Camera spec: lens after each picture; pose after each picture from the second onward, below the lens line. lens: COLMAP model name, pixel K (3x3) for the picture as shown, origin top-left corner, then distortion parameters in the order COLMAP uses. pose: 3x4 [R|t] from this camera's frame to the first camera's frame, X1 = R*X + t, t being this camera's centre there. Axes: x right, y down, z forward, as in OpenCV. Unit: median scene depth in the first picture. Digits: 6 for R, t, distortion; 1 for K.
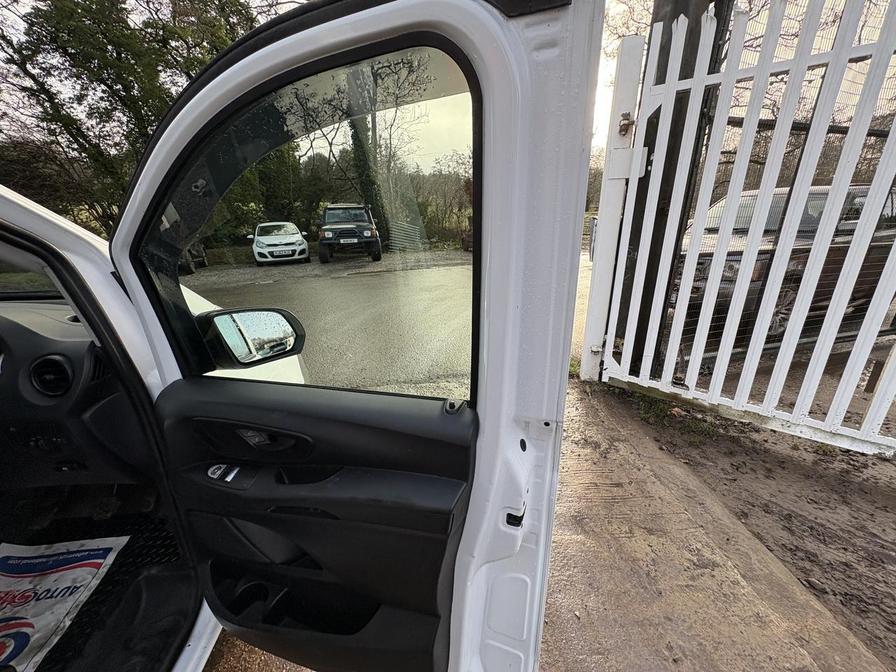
lens RADIAL K [[355.9, 0, 449.4], [0, 355.9, 335.0], [0, 0, 1]] dist [0.000911, -0.000234]
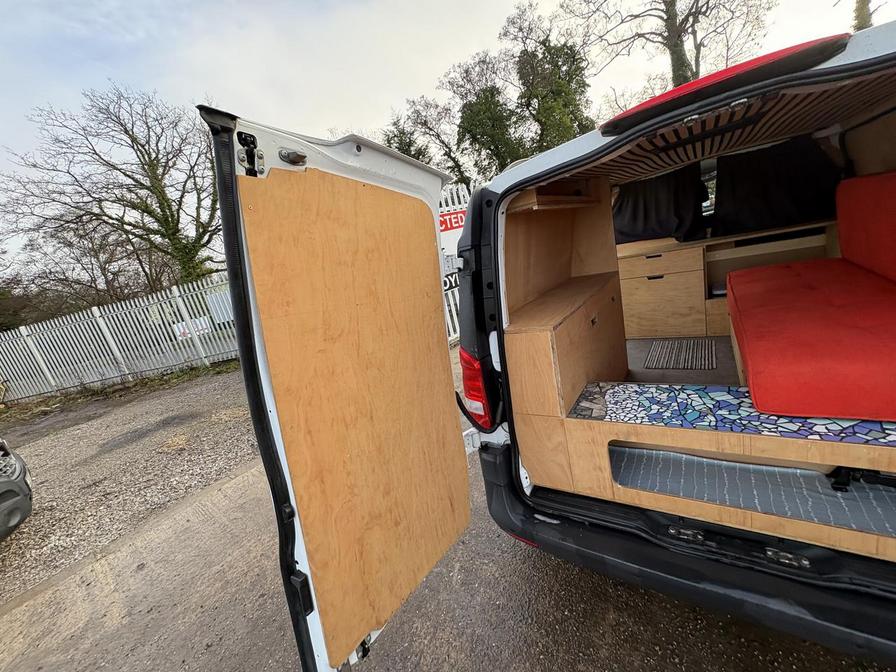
lens RADIAL K [[355.9, 0, 449.0], [0, 355.9, 338.0], [0, 0, 1]] dist [0.000911, -0.000234]
pose [[0.753981, 0.003803, -0.656885, -0.105516], [0.006834, 0.999884, 0.013633, 0.101412], [0.656861, -0.014768, 0.753867, -0.323393]]
